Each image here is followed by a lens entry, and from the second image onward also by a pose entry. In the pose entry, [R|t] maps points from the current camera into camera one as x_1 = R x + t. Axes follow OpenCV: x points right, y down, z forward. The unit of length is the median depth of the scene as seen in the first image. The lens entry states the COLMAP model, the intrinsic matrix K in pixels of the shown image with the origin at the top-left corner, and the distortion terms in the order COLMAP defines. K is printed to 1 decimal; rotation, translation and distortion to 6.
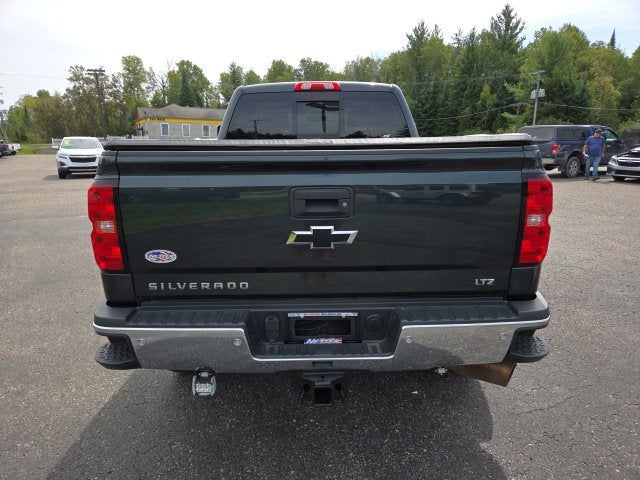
lens RADIAL K [[421.6, 0, 320.0], [0, 421.6, 240.0], [0, 0, 1]] dist [0.056477, -0.046493]
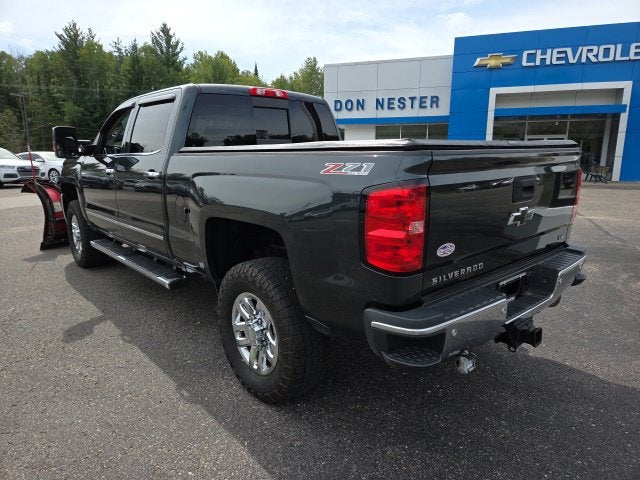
lens RADIAL K [[421.6, 0, 320.0], [0, 421.6, 240.0], [0, 0, 1]] dist [0.056477, -0.046493]
pose [[0.759811, -0.127641, 0.637491, -1.239829], [0.145264, 0.989080, 0.024901, -0.055167], [-0.633708, 0.073684, 0.770056, 0.371411]]
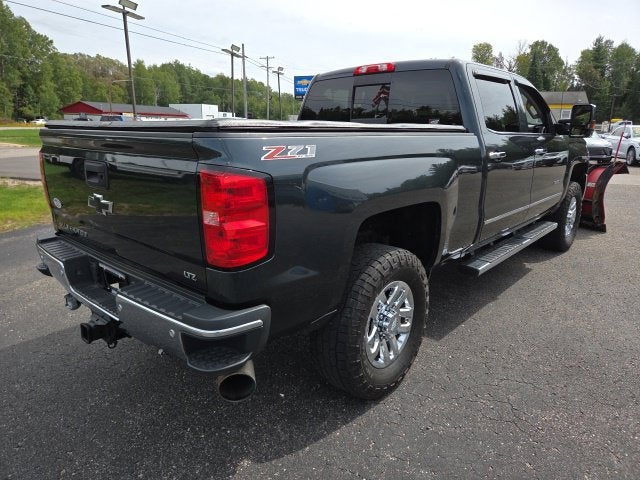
lens RADIAL K [[421.6, 0, 320.0], [0, 421.6, 240.0], [0, 0, 1]] dist [0.056477, -0.046493]
pose [[0.740336, 0.183224, -0.646786, 1.192351], [-0.165287, 0.982217, 0.089052, -0.110195], [0.651600, 0.040977, 0.757455, 0.472261]]
